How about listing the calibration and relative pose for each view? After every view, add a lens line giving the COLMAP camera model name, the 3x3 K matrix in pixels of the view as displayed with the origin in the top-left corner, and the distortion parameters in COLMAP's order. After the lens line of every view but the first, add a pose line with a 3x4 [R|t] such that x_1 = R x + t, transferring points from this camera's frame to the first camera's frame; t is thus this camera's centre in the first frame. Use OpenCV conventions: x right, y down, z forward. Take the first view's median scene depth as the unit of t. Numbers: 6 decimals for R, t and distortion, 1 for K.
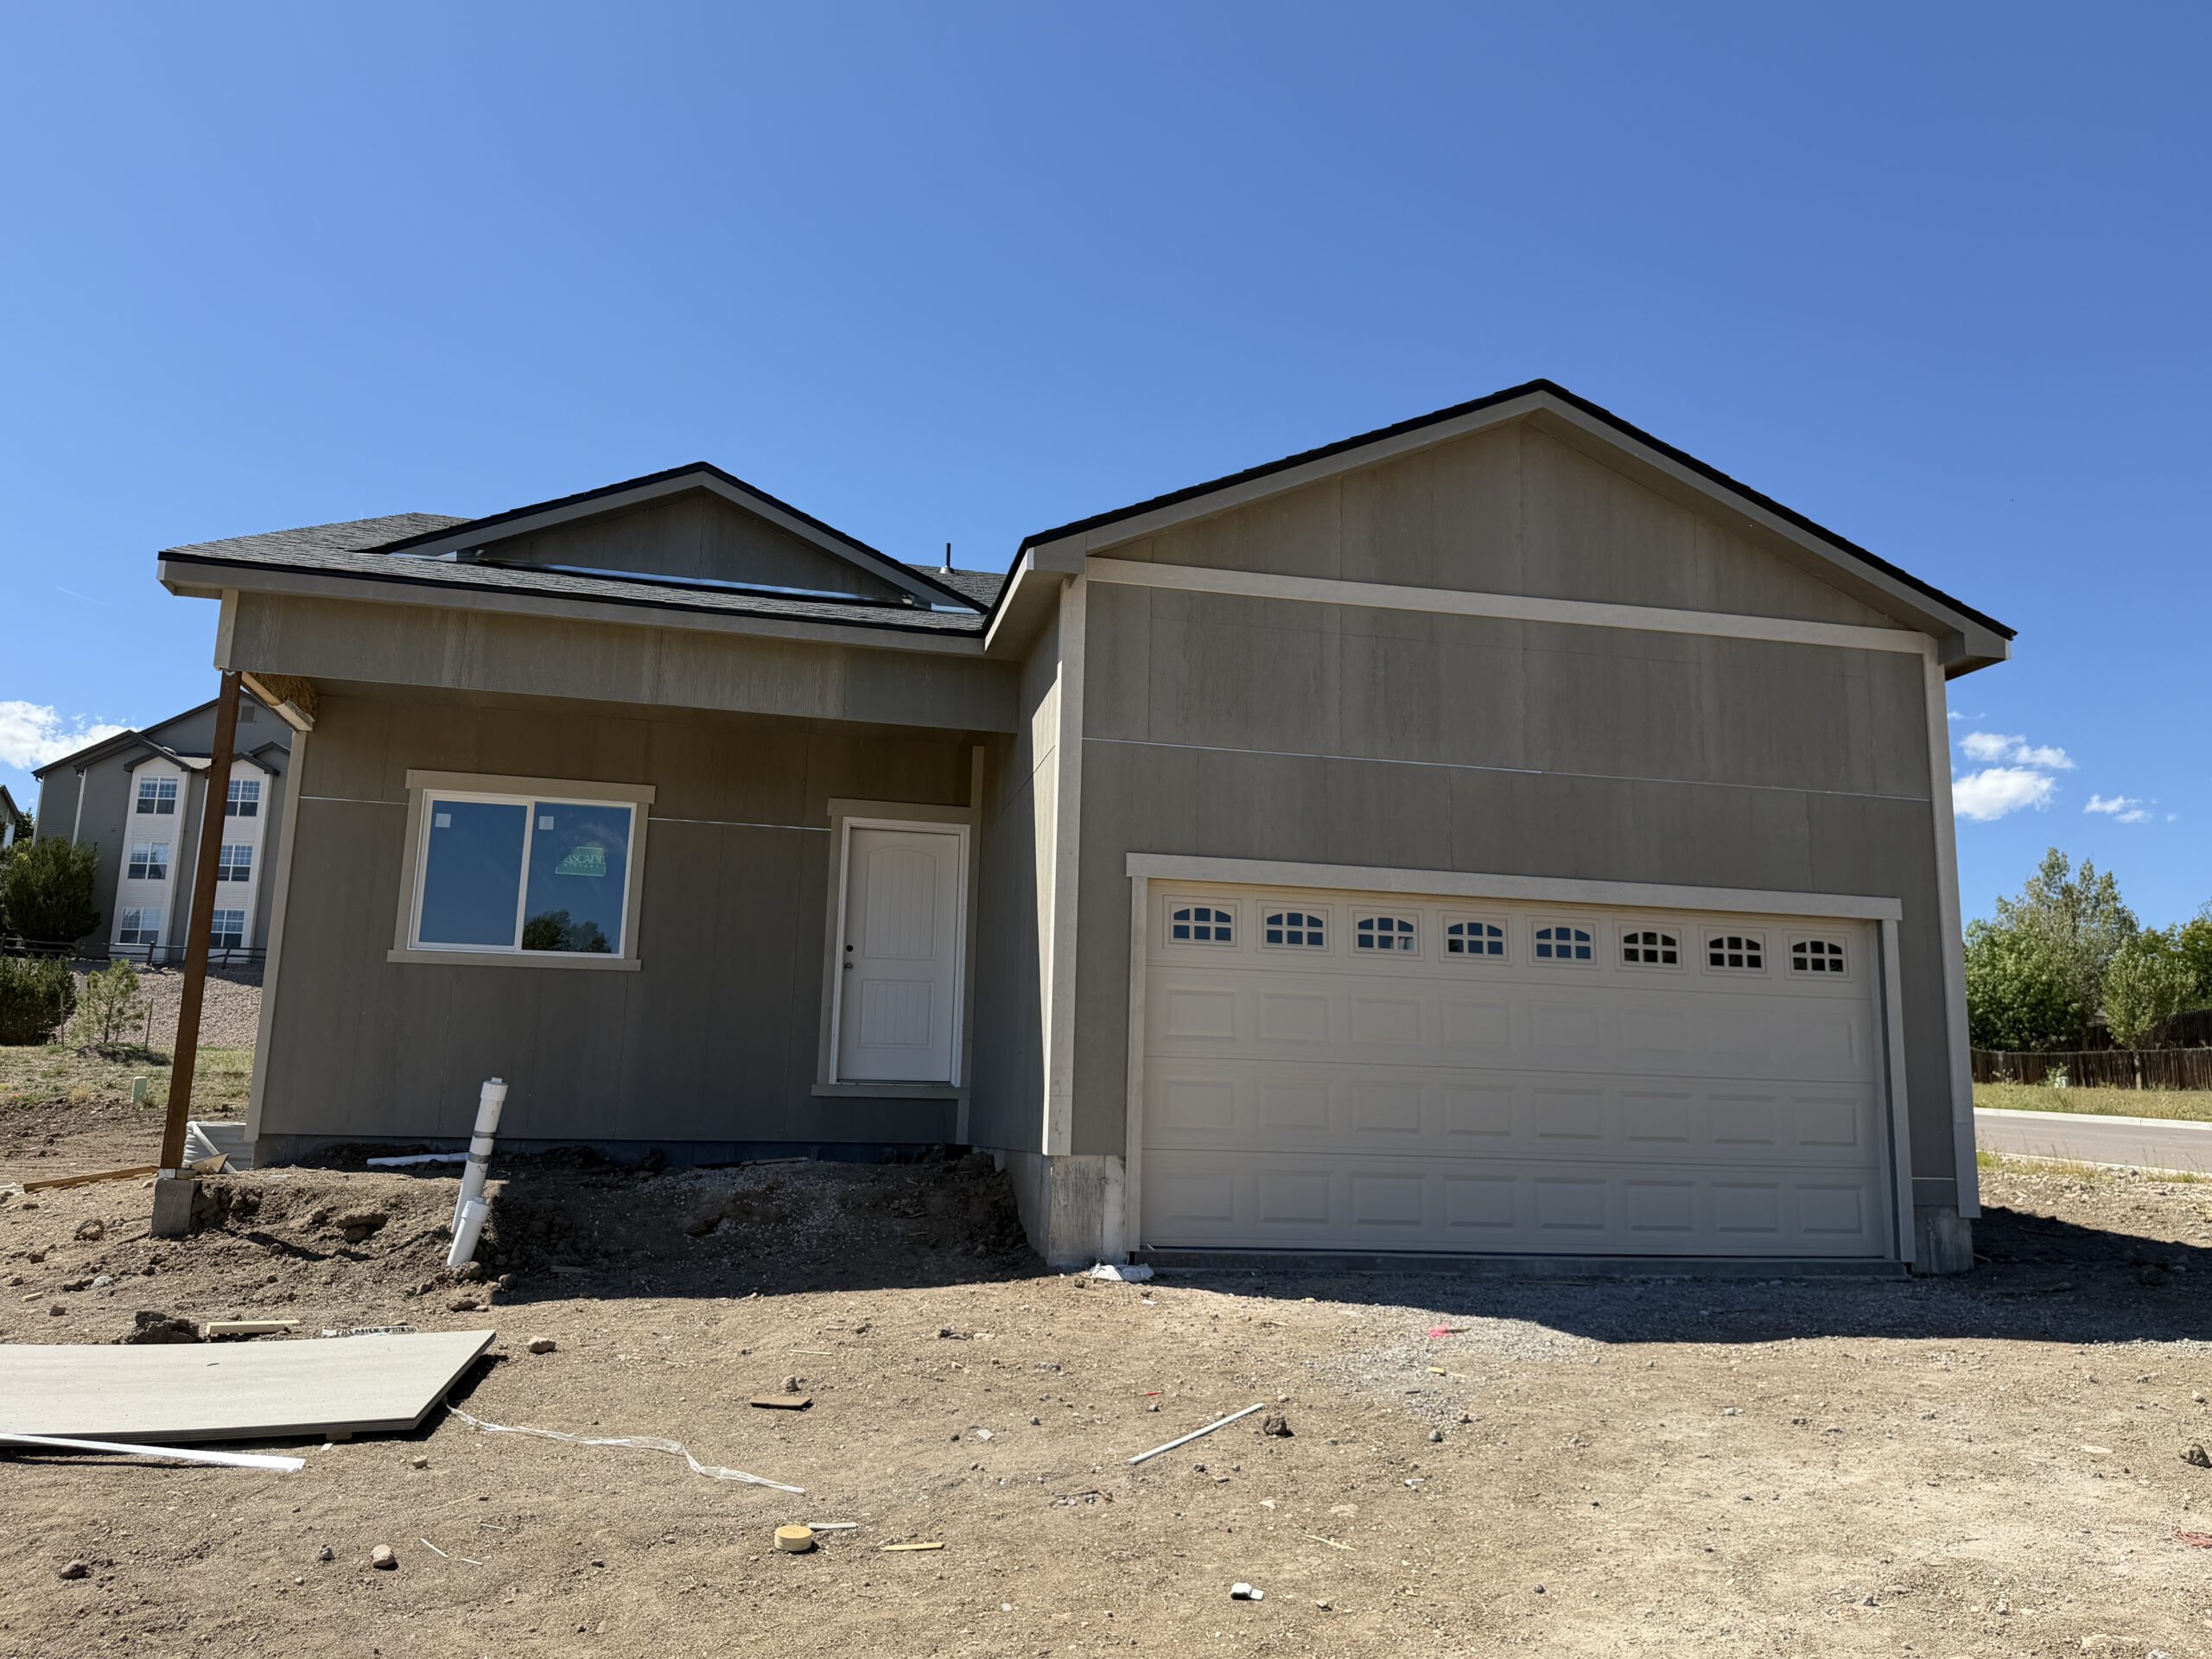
lens RADIAL K [[1593.3, 0, 1106.0], [0, 1593.3, 829.5], [0, 0, 1]] dist [0.129537, -0.228764]
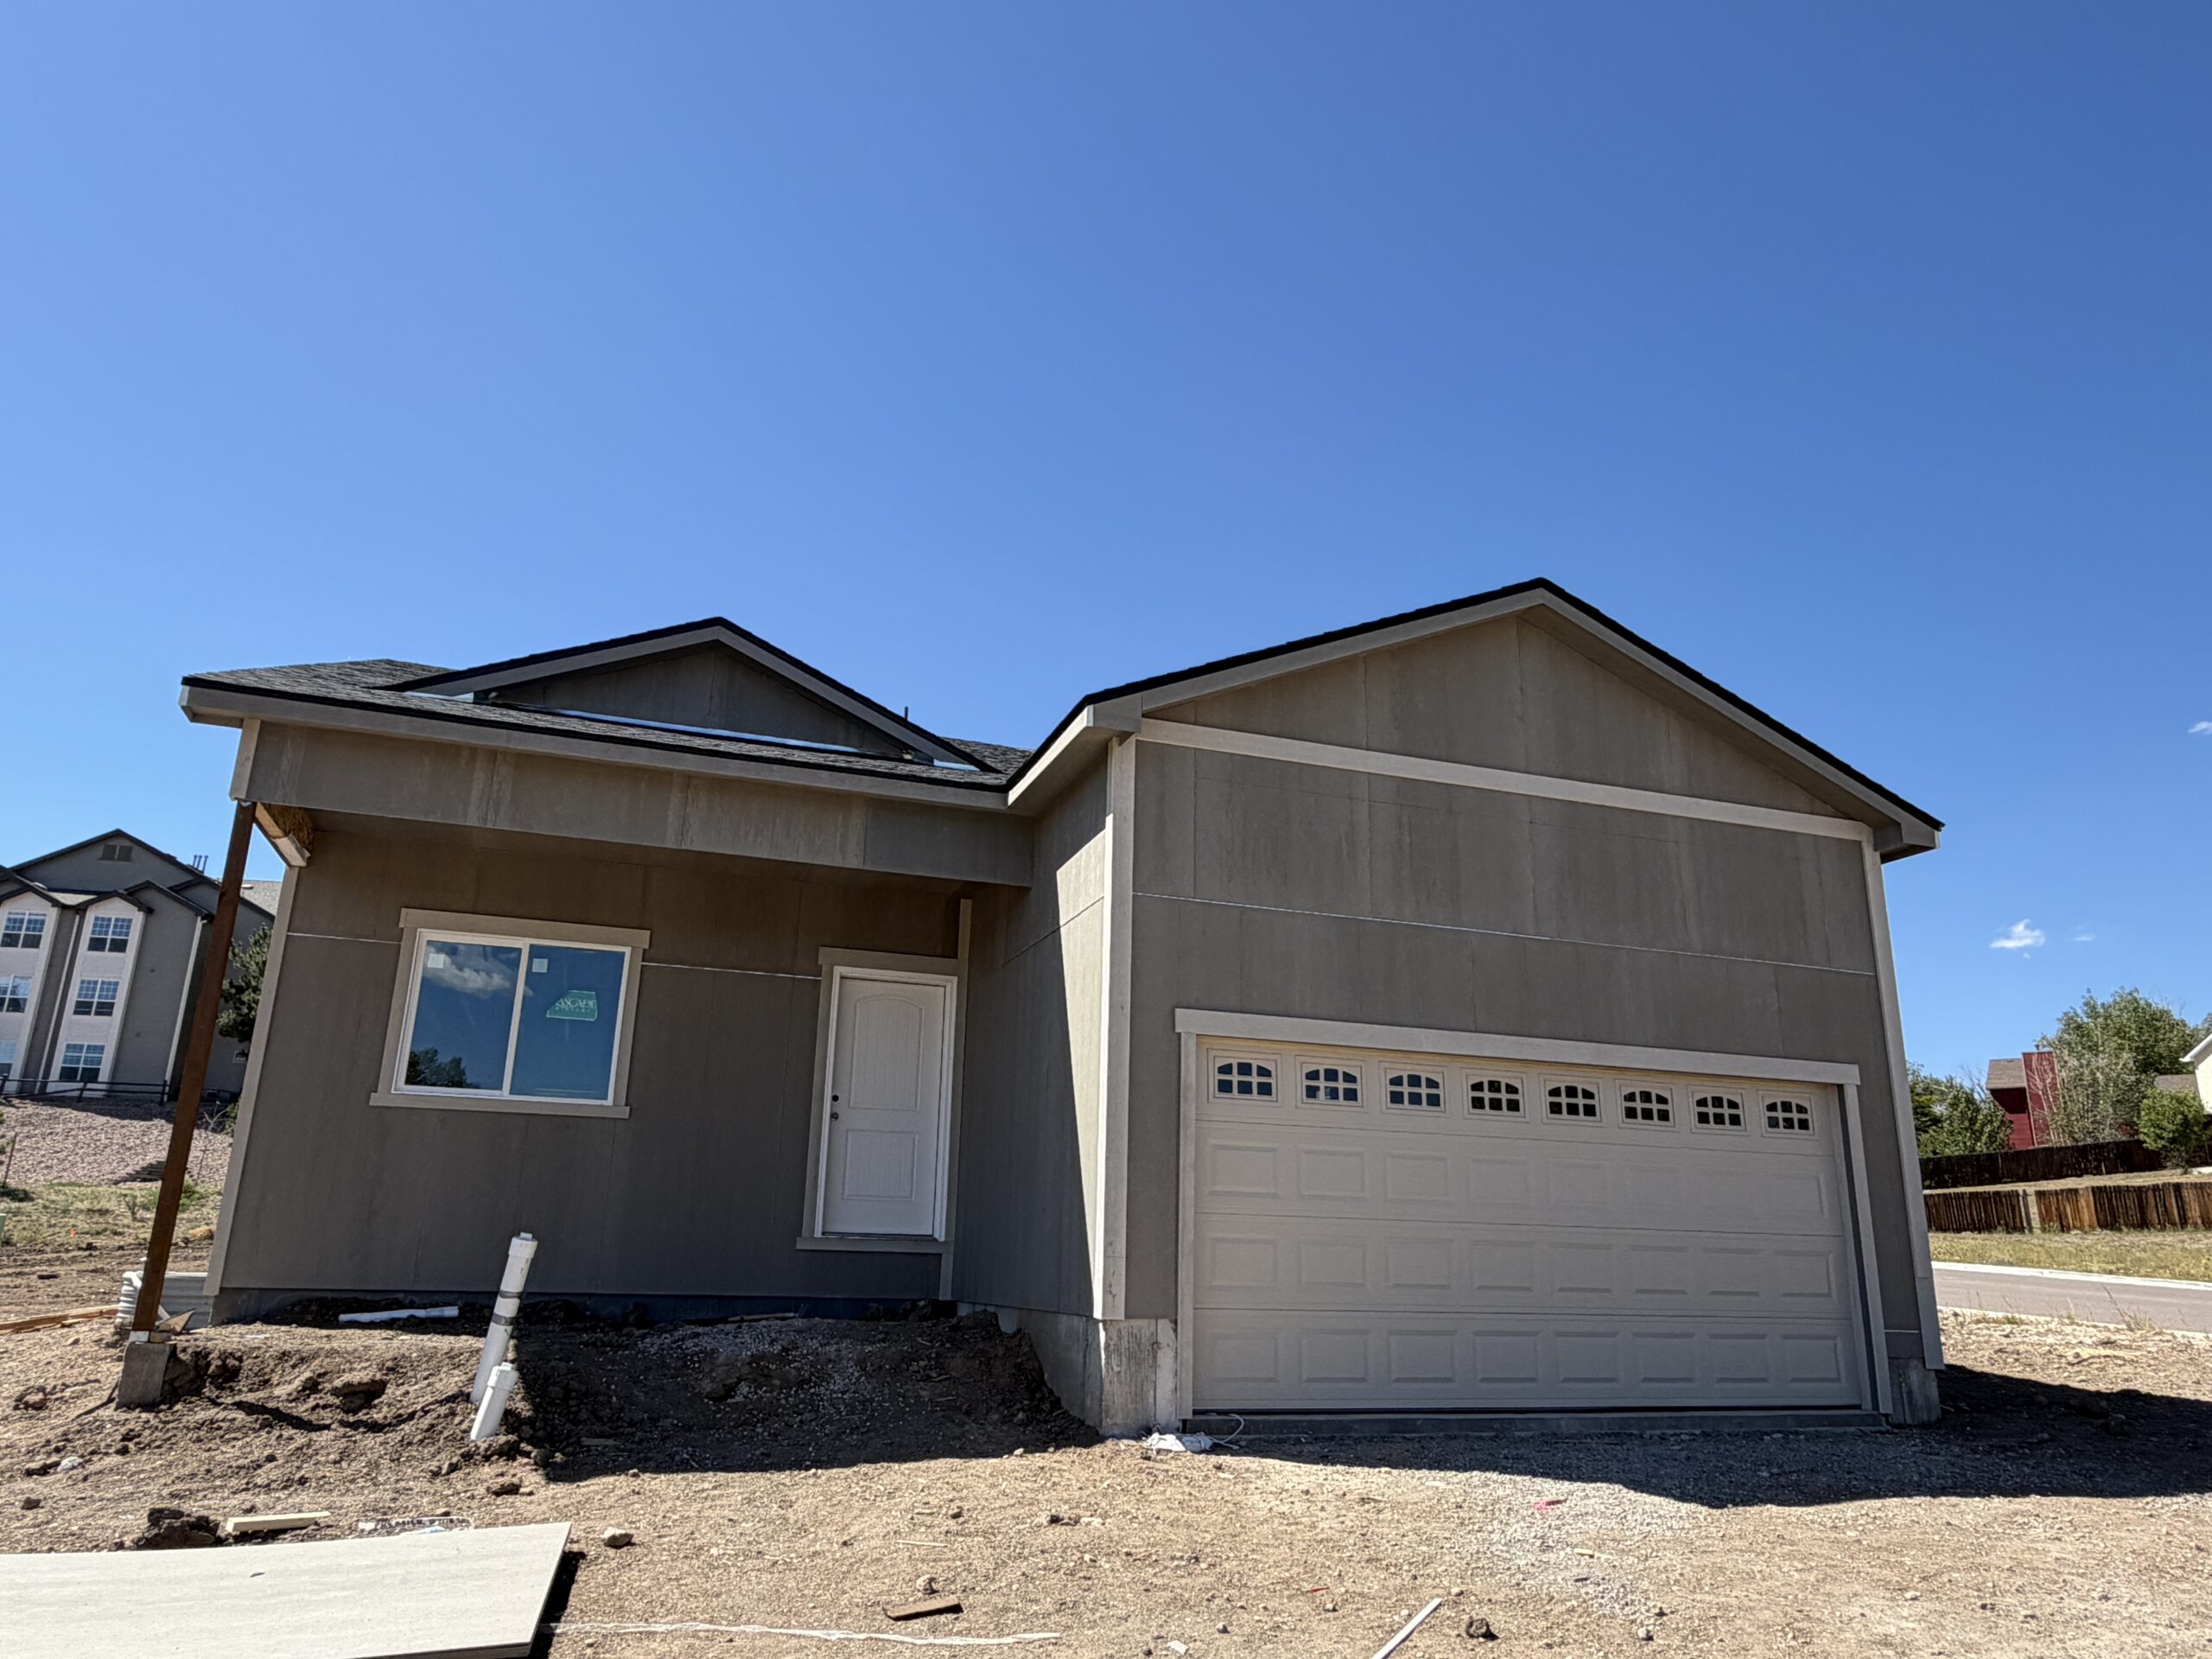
lens RADIAL K [[1458.3, 0, 1106.0], [0, 1458.3, 829.5], [0, 0, 1]] dist [0.000949, -0.001850]
pose [[0.993247, 0.033369, 0.111113, -0.124087], [-0.021384, 0.993991, -0.107357, 0.001998], [-0.114028, 0.104256, 0.987992, 0.078229]]
